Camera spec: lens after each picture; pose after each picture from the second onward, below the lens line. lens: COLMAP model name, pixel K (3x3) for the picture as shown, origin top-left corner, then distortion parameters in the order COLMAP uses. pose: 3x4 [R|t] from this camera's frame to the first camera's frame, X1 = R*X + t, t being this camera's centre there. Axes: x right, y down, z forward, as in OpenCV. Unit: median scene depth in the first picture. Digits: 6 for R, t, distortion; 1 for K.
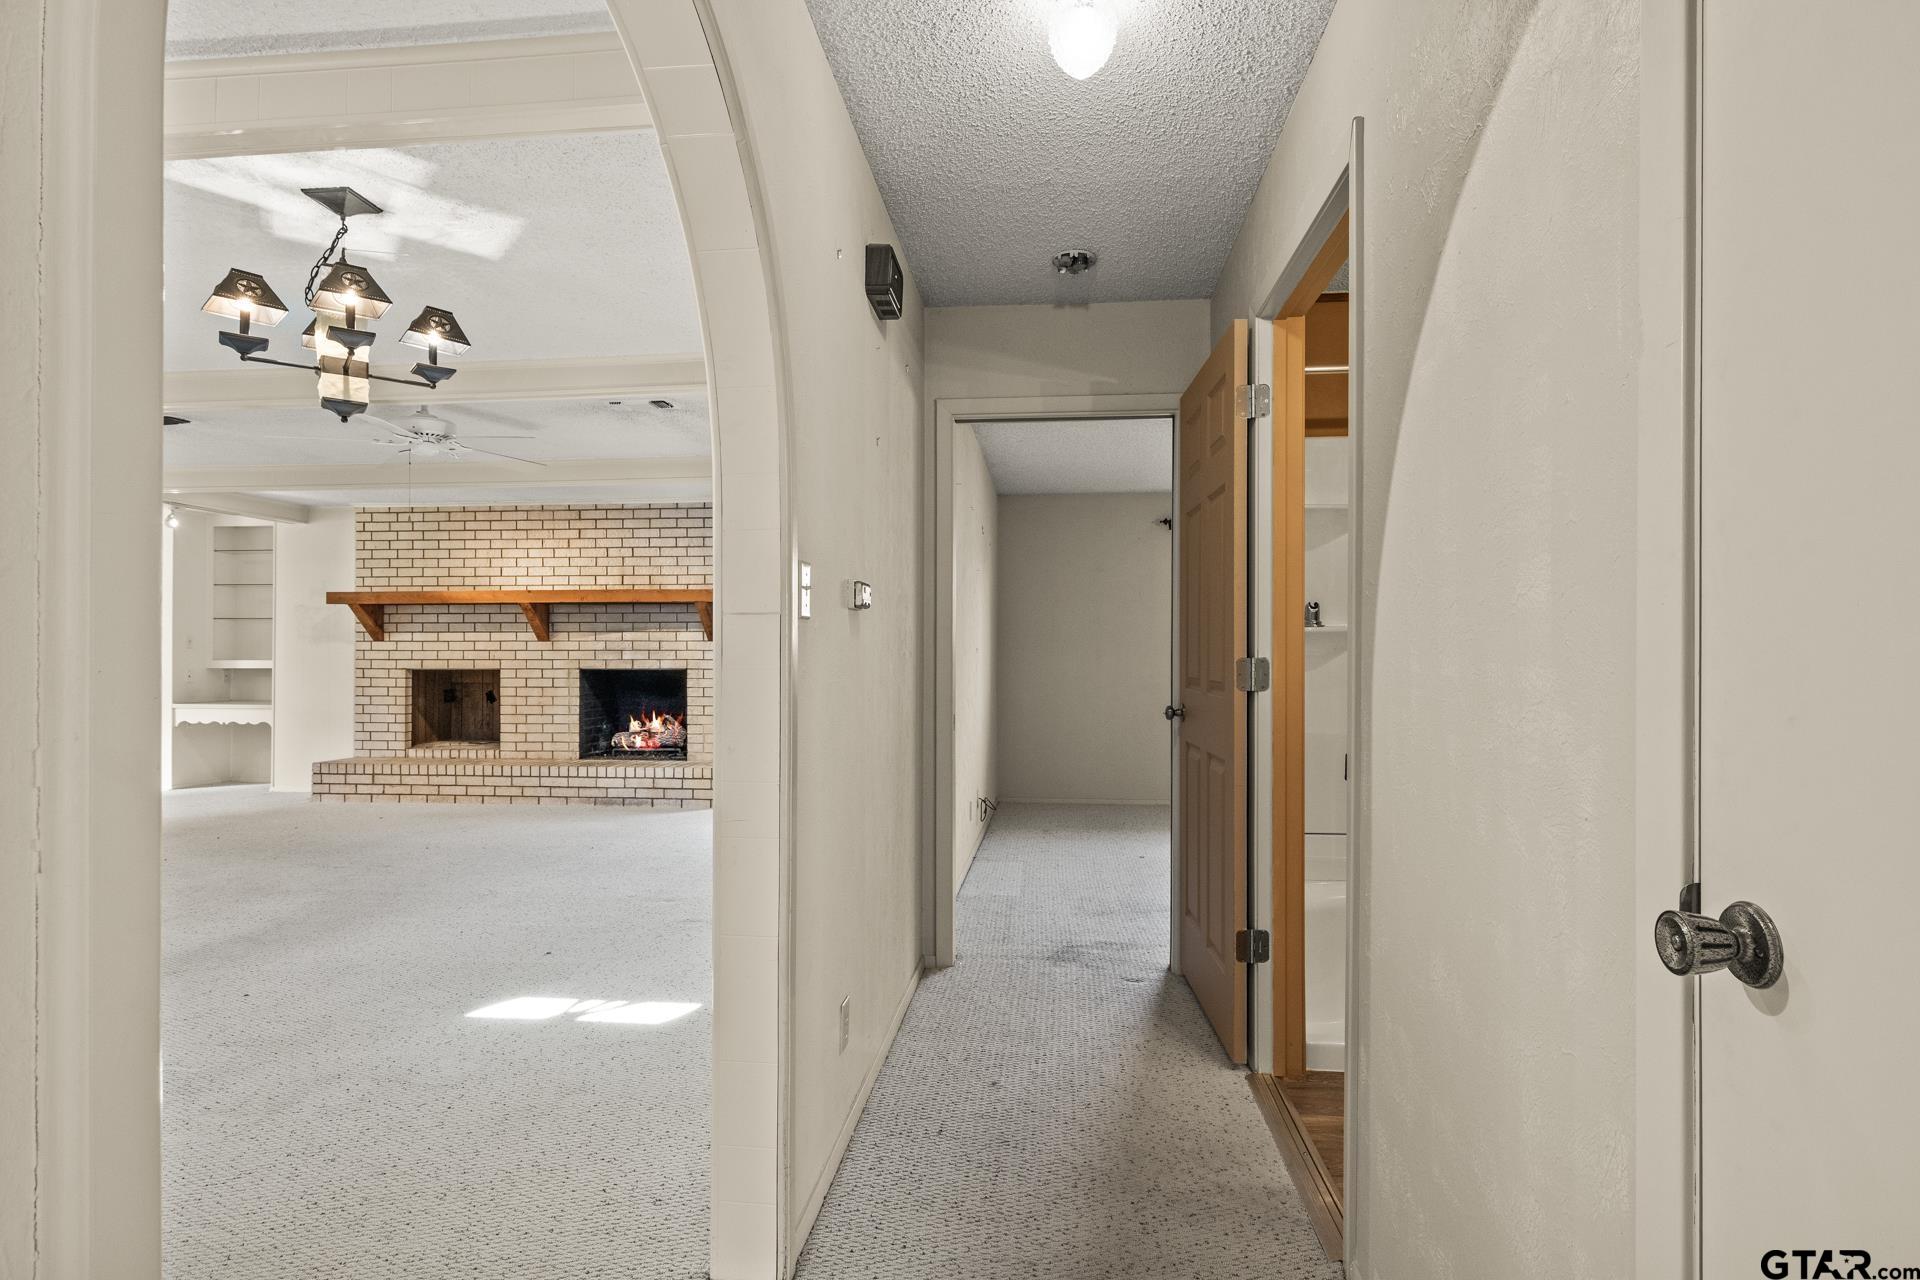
lens RADIAL K [[961.2, 0, 1017.8], [0, 961.2, 643.8], [0, 0, 1]] dist [-0.012386, -0.002727]
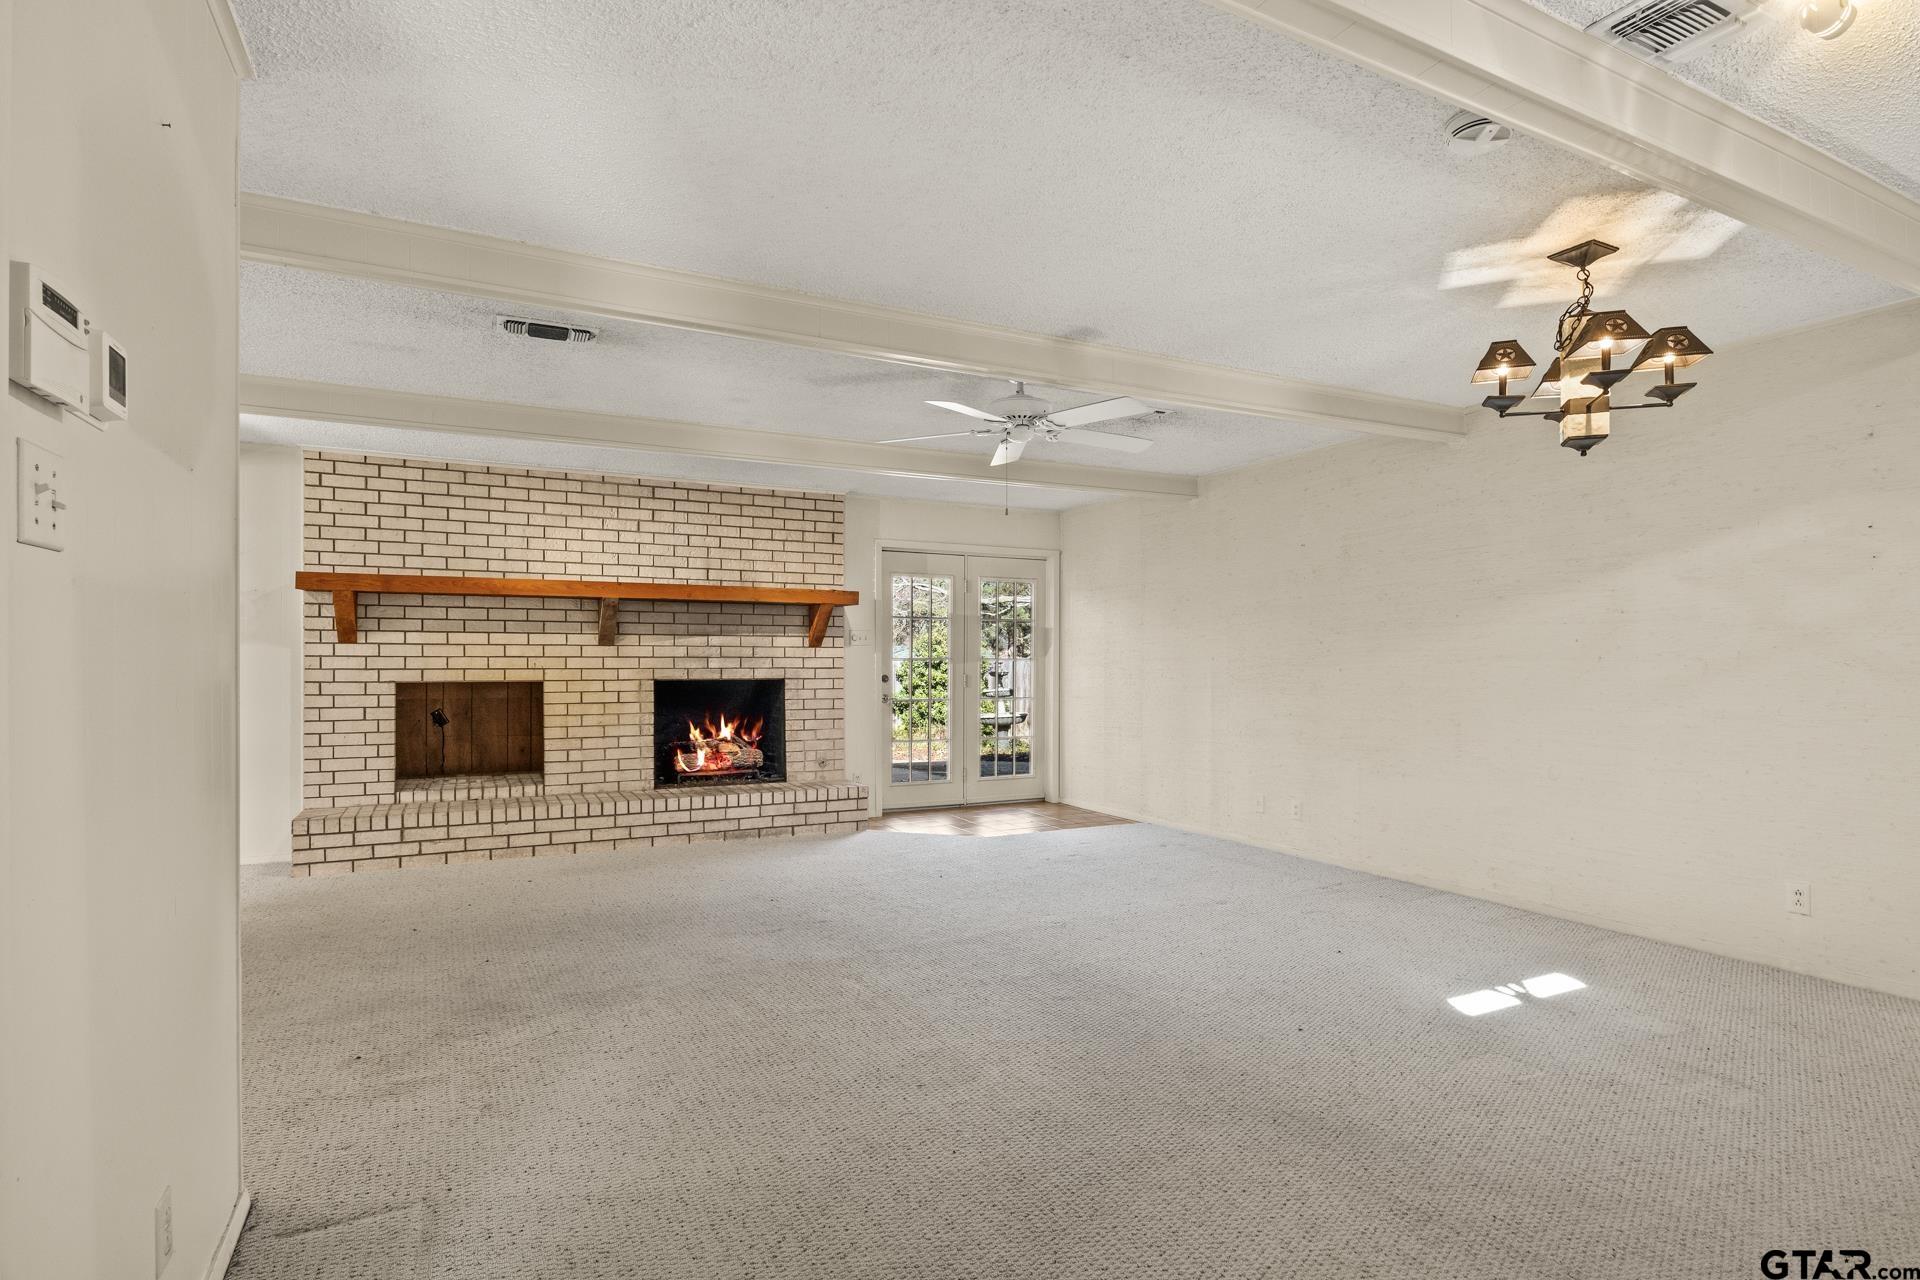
lens RADIAL K [[961.2, 0, 966.9], [0, 961.2, 660.1], [0, 0, 1]] dist [-0.012386, -0.002727]
pose [[0.847127, 0.001512, 0.531388, -0.667509], [-0.010447, 0.999850, 0.013809, -0.004940], [-0.531288, -0.017249, 0.847016, 0.157566]]
